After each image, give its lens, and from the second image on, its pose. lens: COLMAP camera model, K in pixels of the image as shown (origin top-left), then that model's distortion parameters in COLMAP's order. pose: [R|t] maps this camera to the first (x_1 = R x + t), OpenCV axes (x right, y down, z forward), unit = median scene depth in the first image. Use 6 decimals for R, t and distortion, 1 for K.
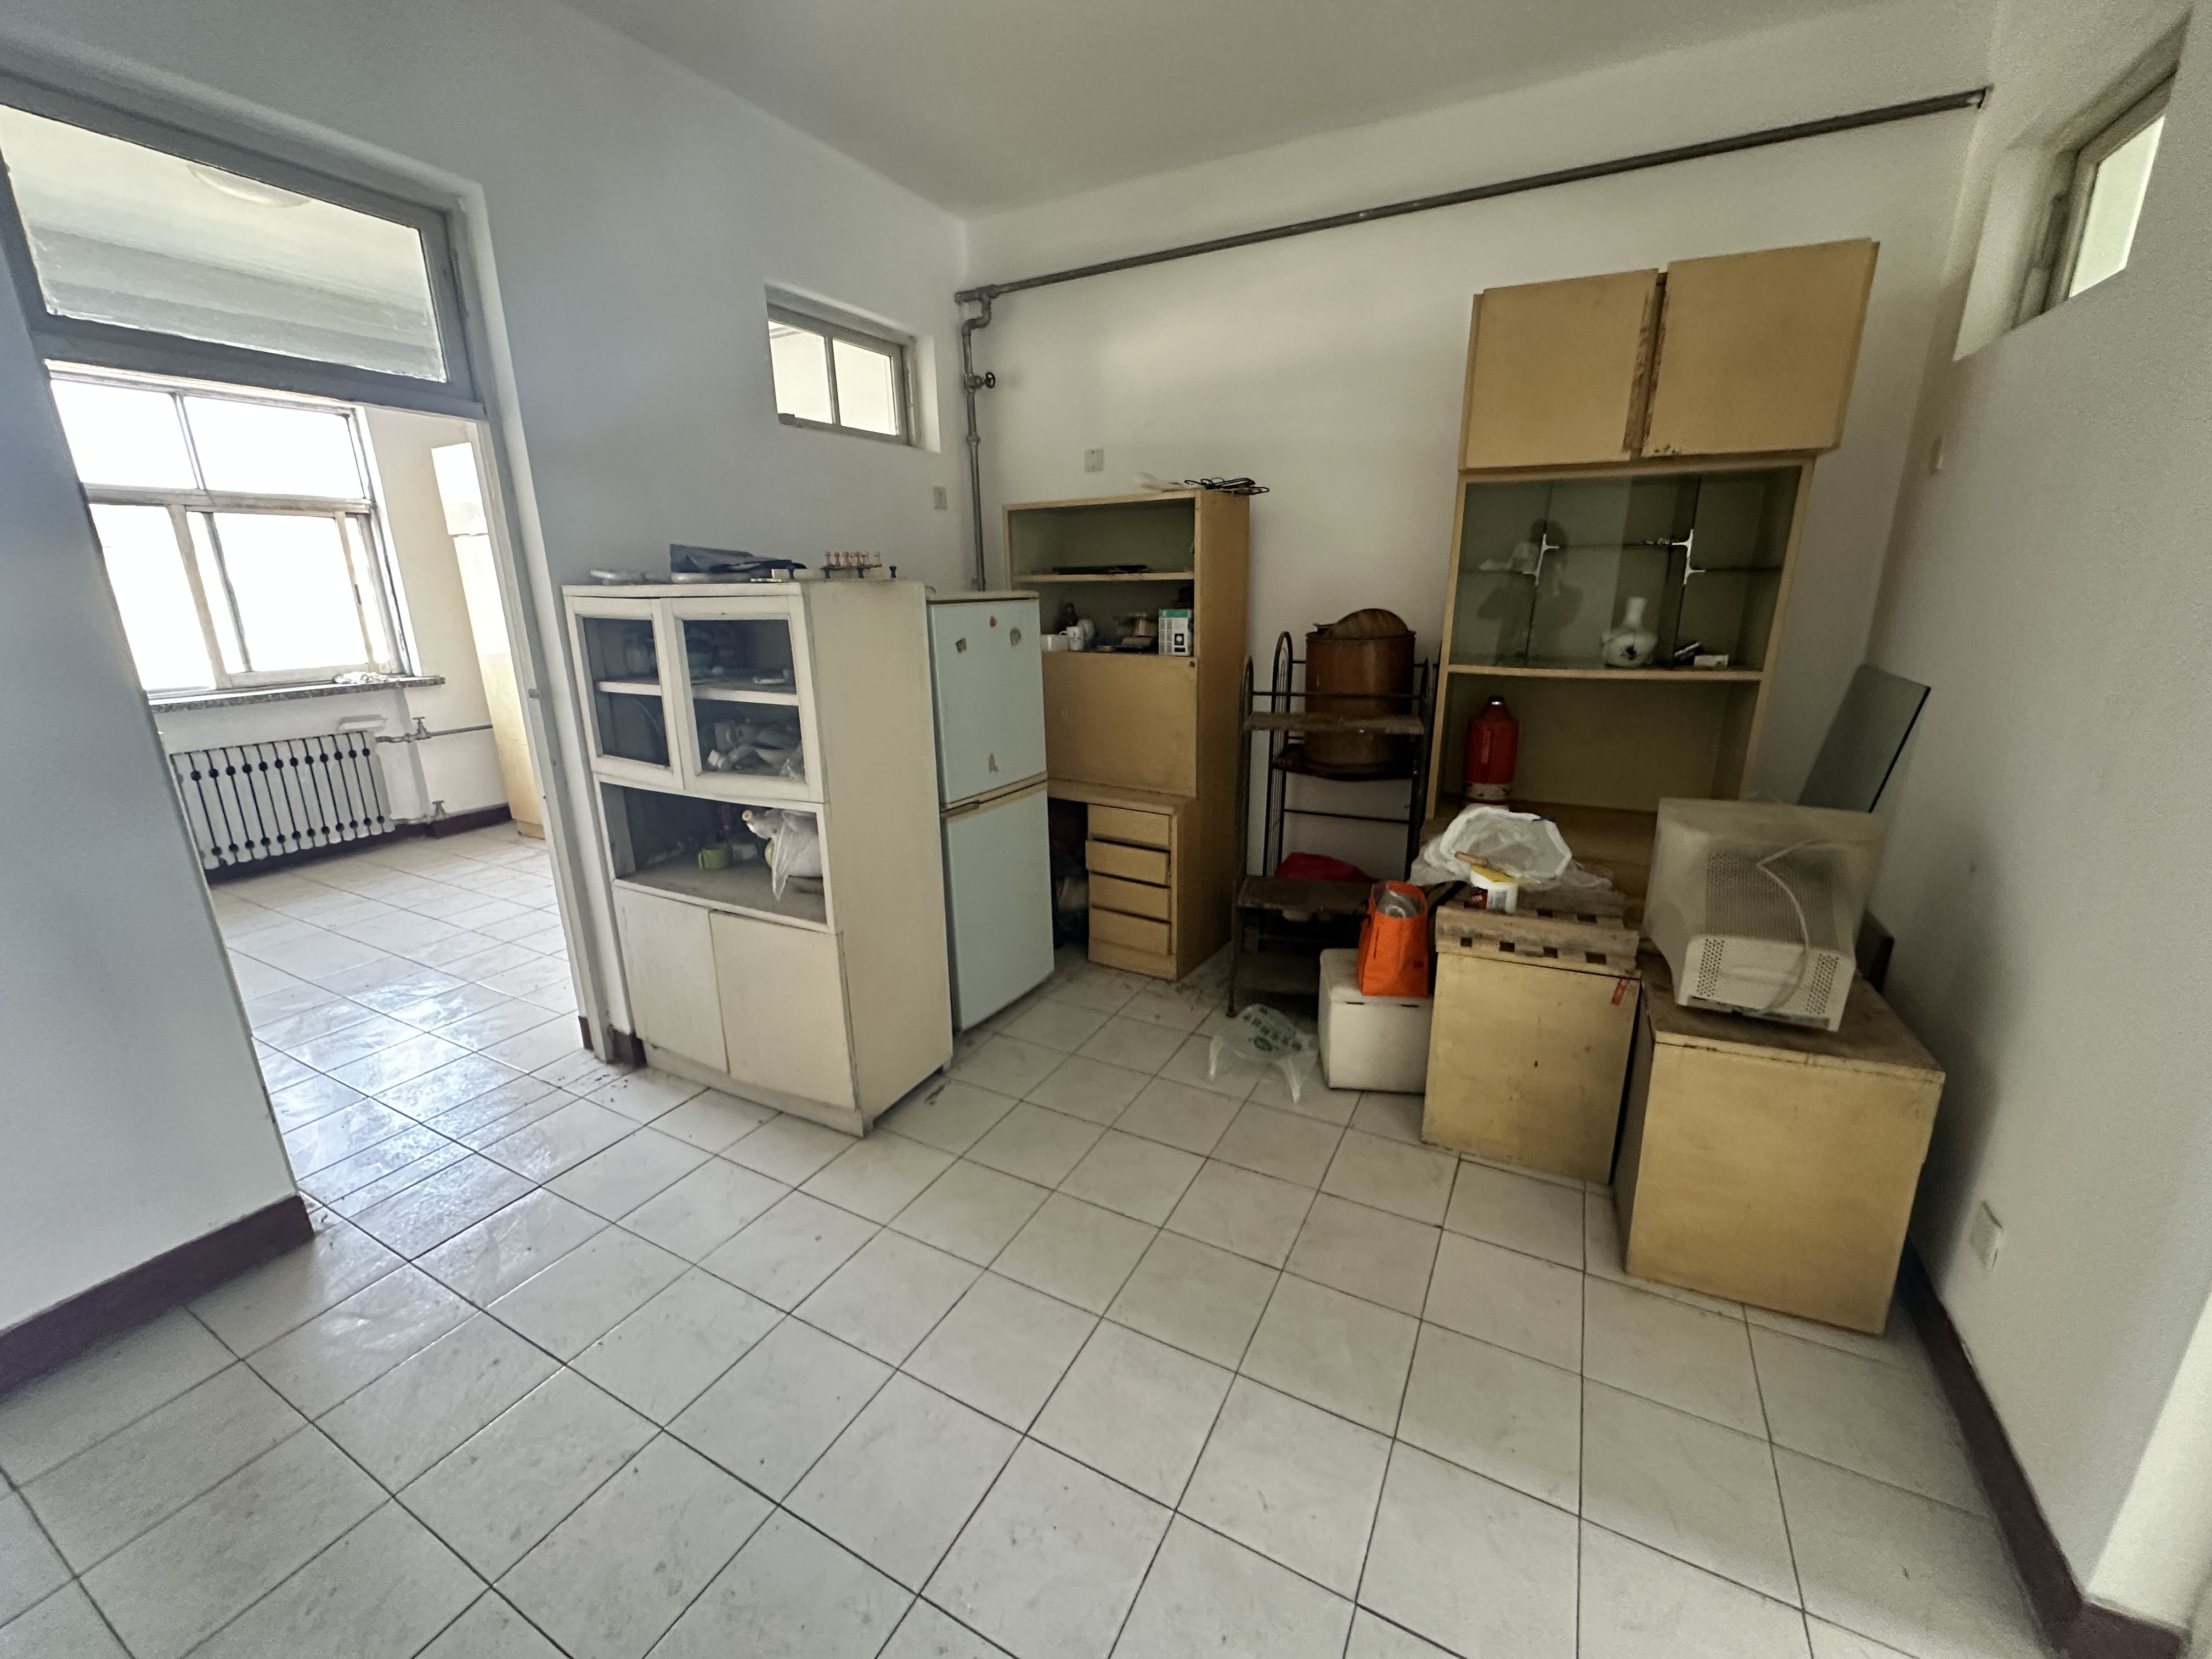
lens RADIAL K [[879.8, 0, 1110.1], [0, 879.8, 822.7], [0, 0, 1]] dist [-0.002292, 0.000330]
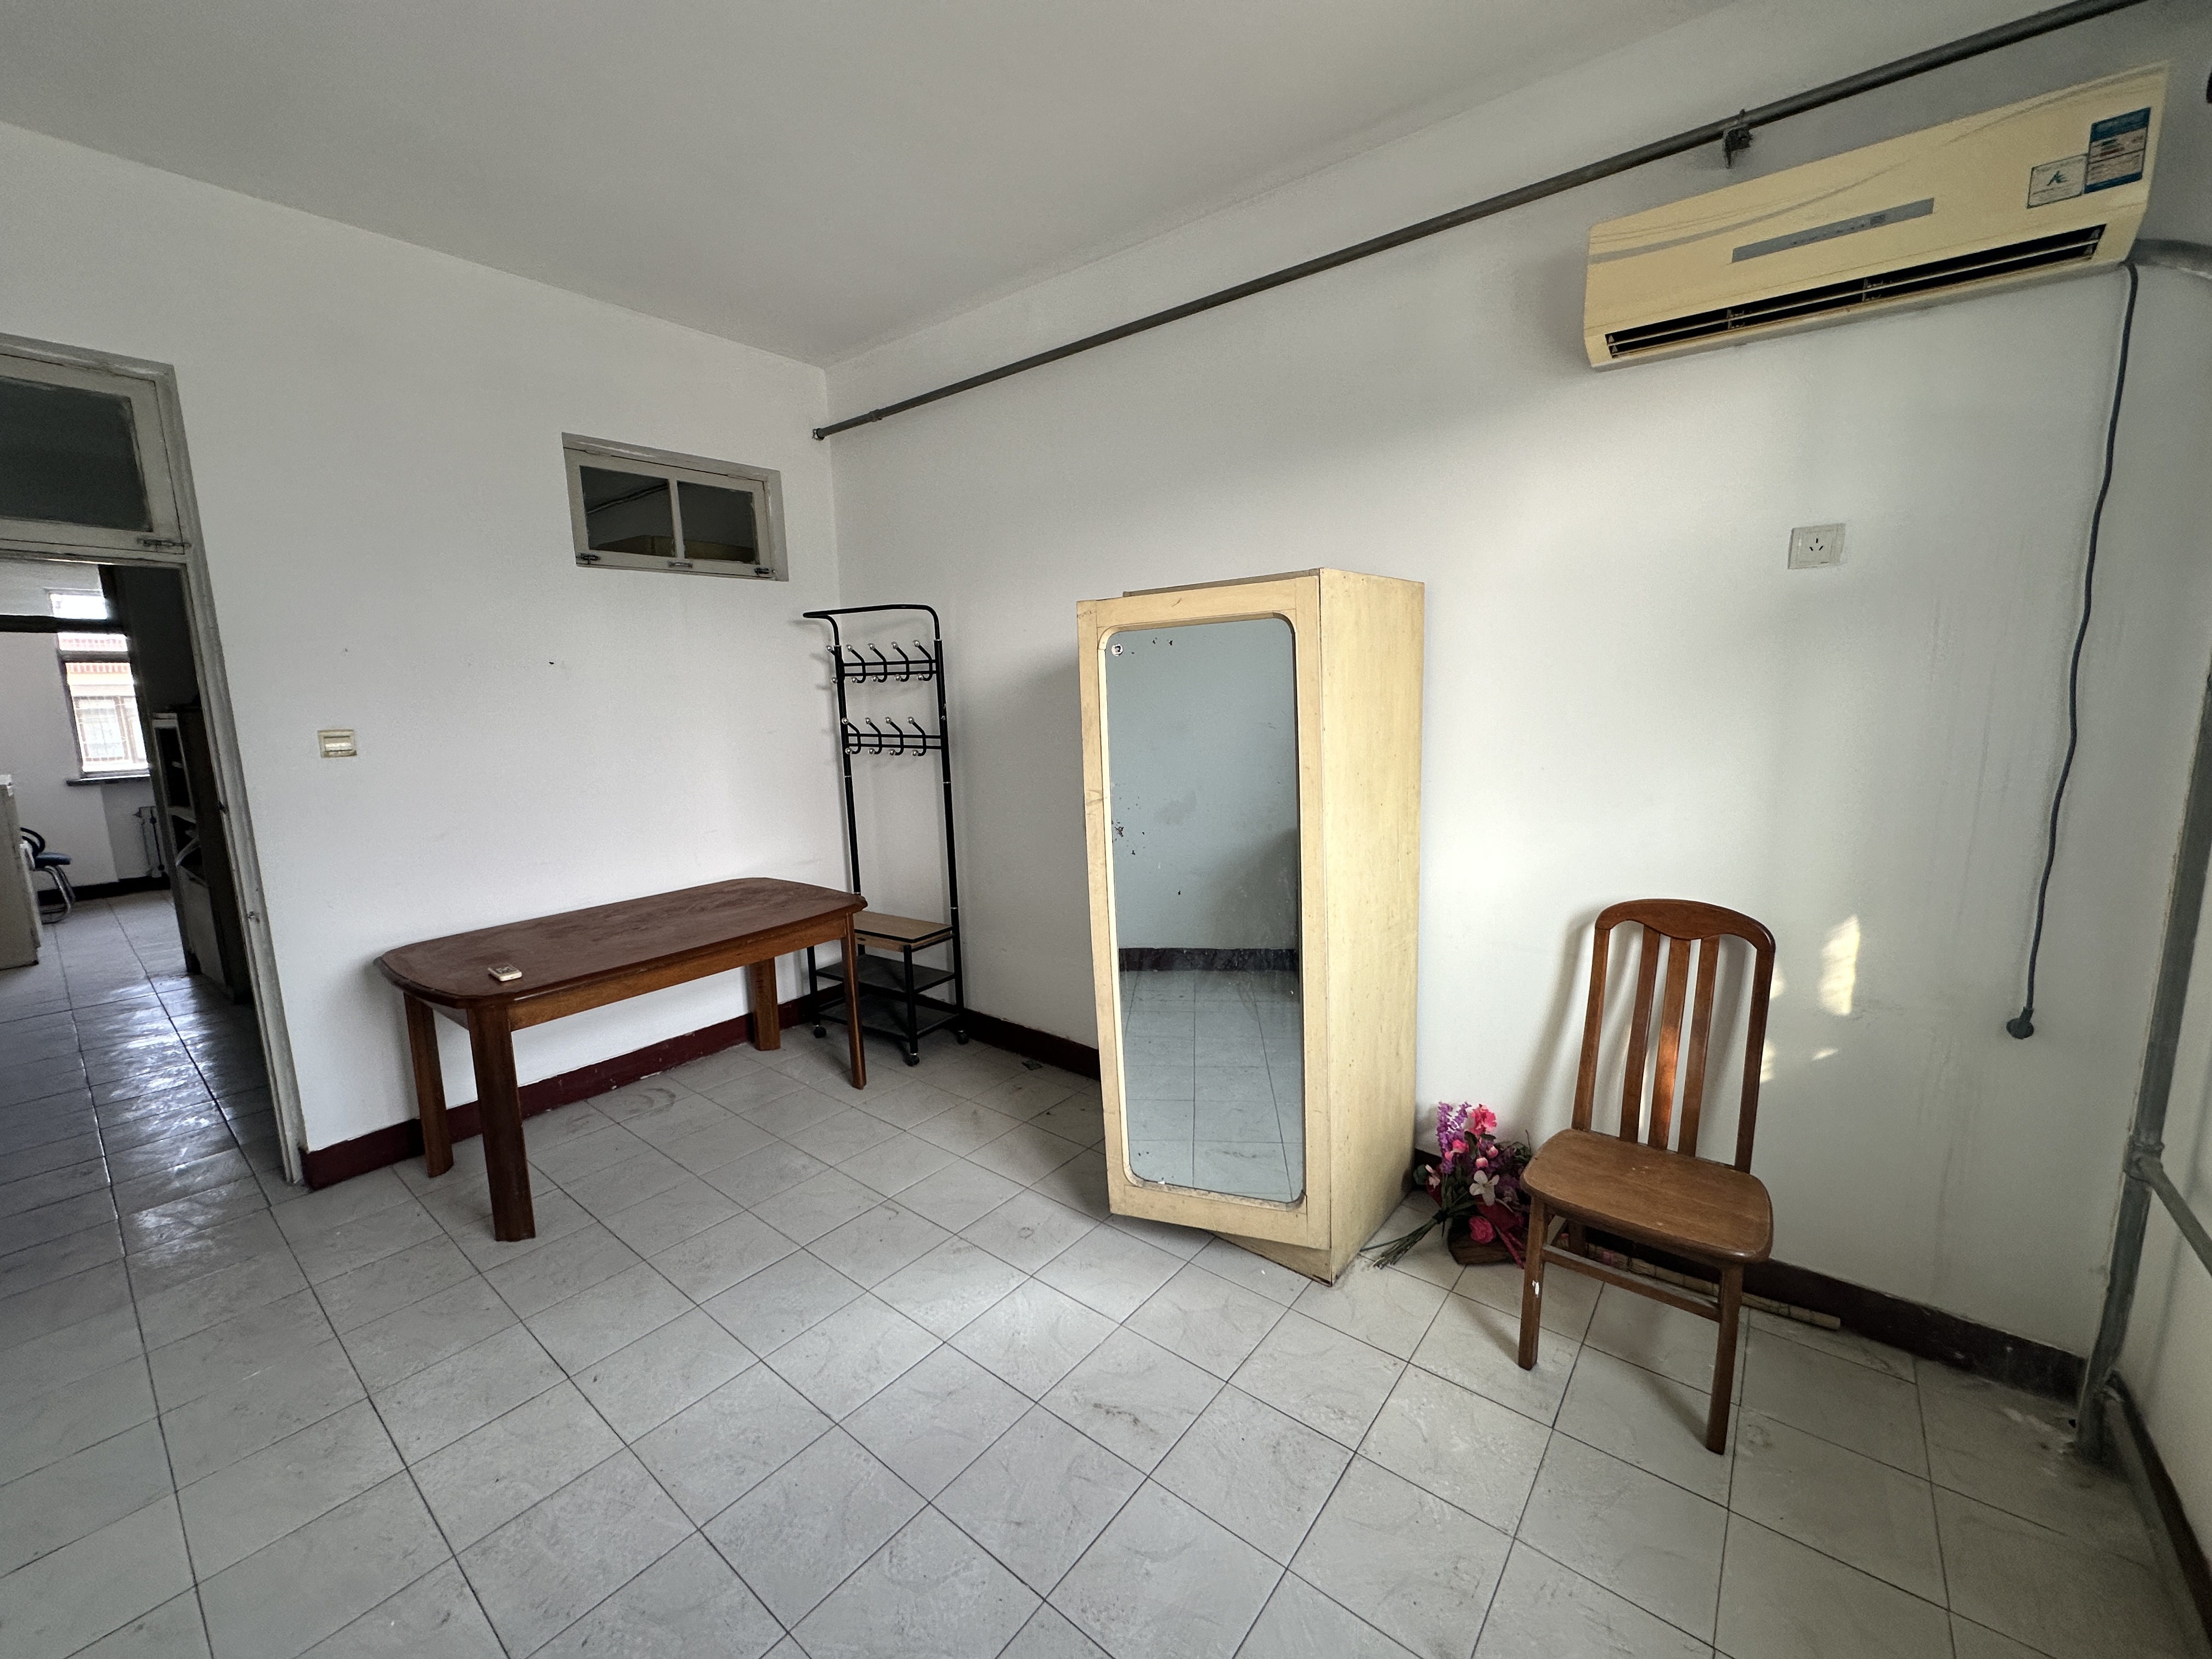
lens RADIAL K [[879.8, 0, 1112.5], [0, 879.8, 819.5], [0, 0, 1]] dist [-0.002292, 0.000330]
pose [[0.983177, 0.019662, -0.181595, 1.516222], [-0.040734, 0.992754, -0.113046, 0.084728], [0.178056, 0.118541, 0.976854, -0.419072]]
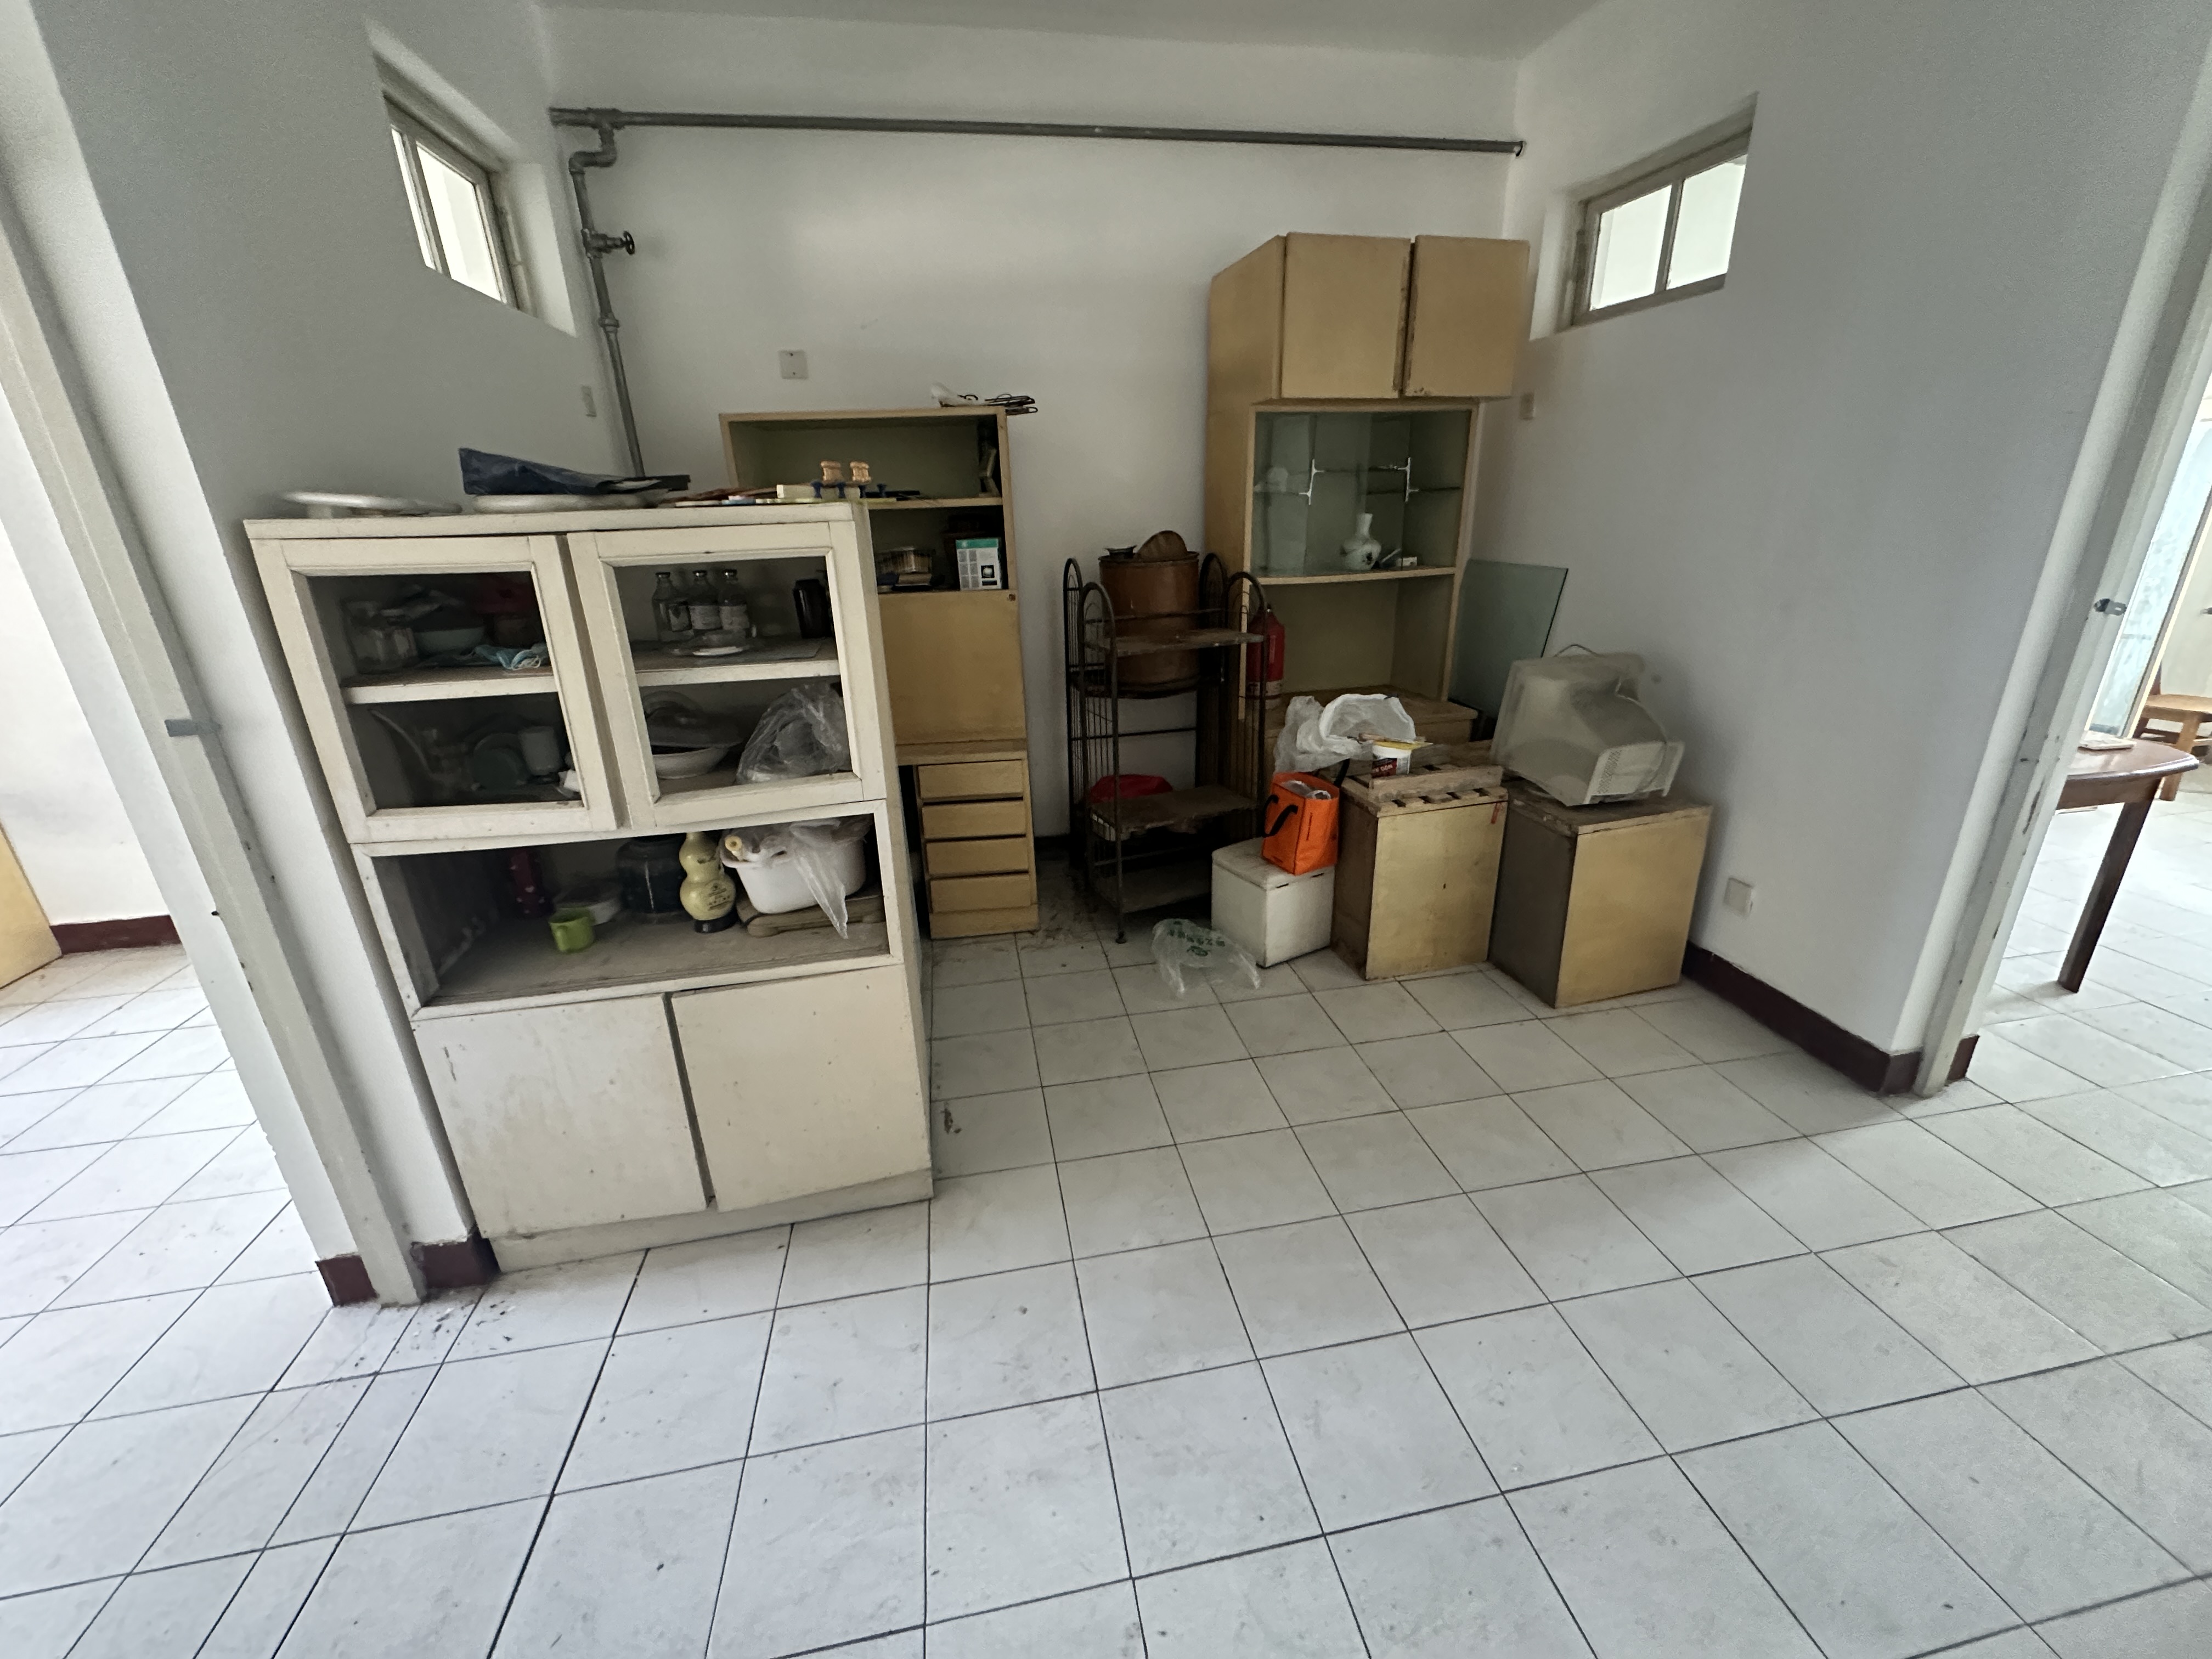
lens RADIAL K [[879.8, 0, 1106.5], [0, 879.8, 821.7], [0, 0, 1]] dist [-0.002292, 0.000330]
pose [[0.786615, -0.219628, 0.577062, -0.459916], [0.184070, 0.975516, 0.120365, -0.043821], [-0.589368, 0.011538, 0.807782, 0.198876]]
